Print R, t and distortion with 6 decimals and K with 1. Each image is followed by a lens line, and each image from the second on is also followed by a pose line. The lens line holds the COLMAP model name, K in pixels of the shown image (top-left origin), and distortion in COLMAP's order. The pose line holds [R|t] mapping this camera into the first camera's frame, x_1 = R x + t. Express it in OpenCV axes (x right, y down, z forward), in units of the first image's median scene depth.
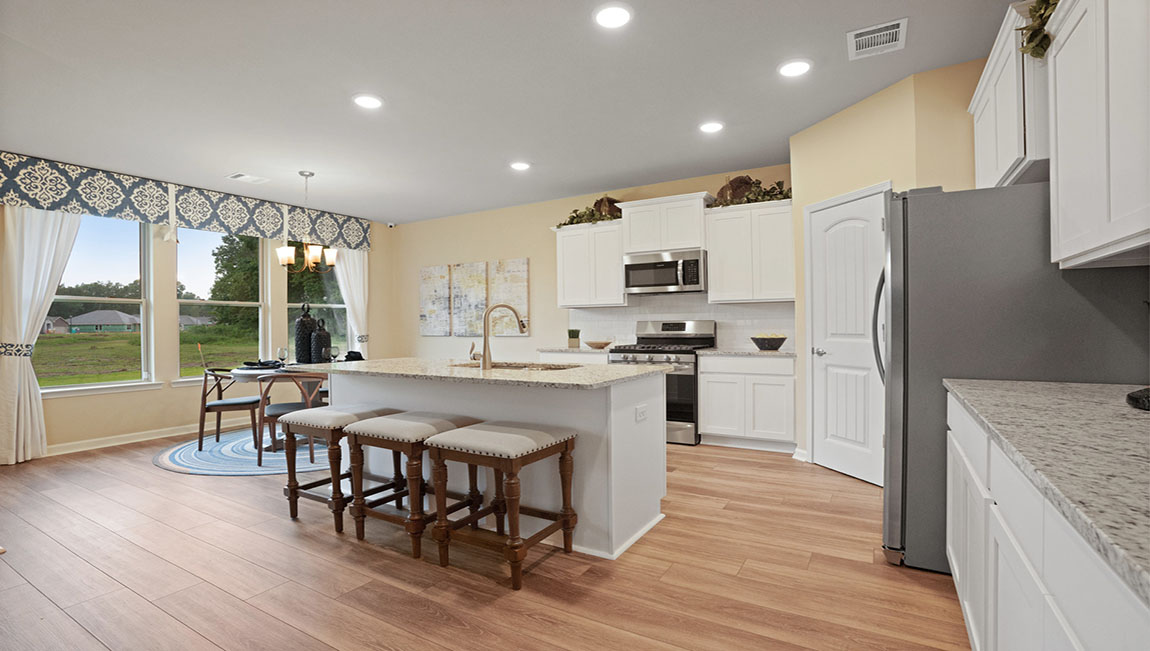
lens RADIAL K [[528.8, 0, 572.7], [0, 528.8, 325.6], [0, 0, 1]] dist [-0.029855, 0.010296]
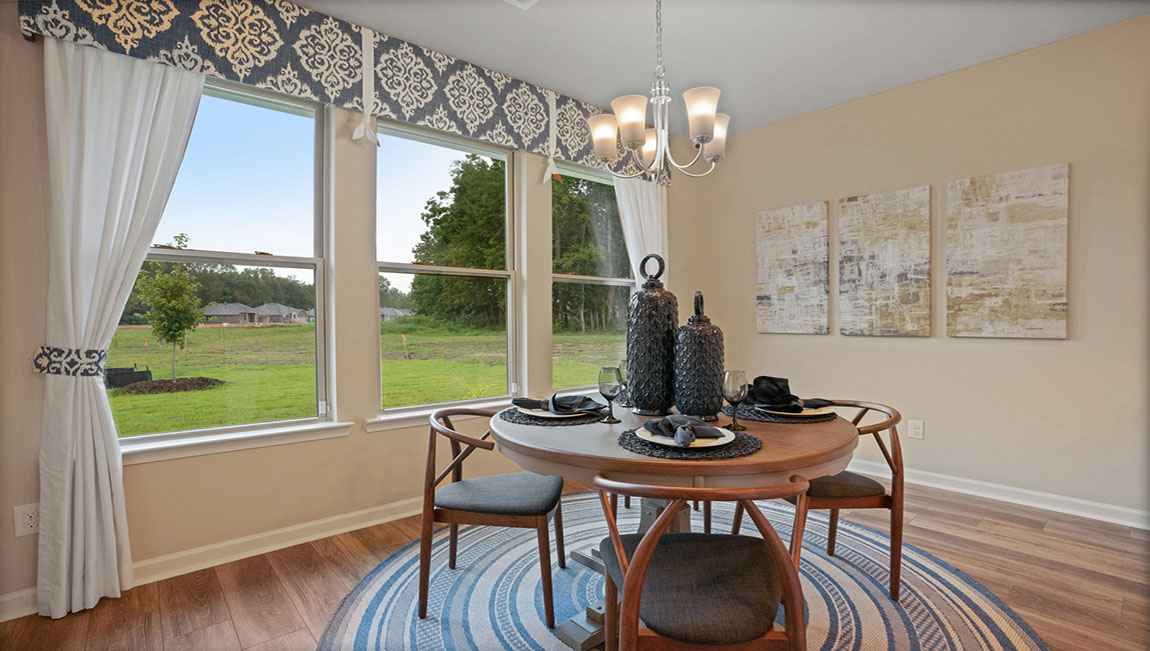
lens RADIAL K [[528.8, 0, 580.1], [0, 528.8, 325.5], [0, 0, 1]] dist [-0.029855, 0.010296]
pose [[0.957160, 0.010408, -0.289374, -0.402928], [-0.006522, 0.999875, 0.014391, 0.004731], [0.289487, -0.011887, 0.957108, 0.542864]]
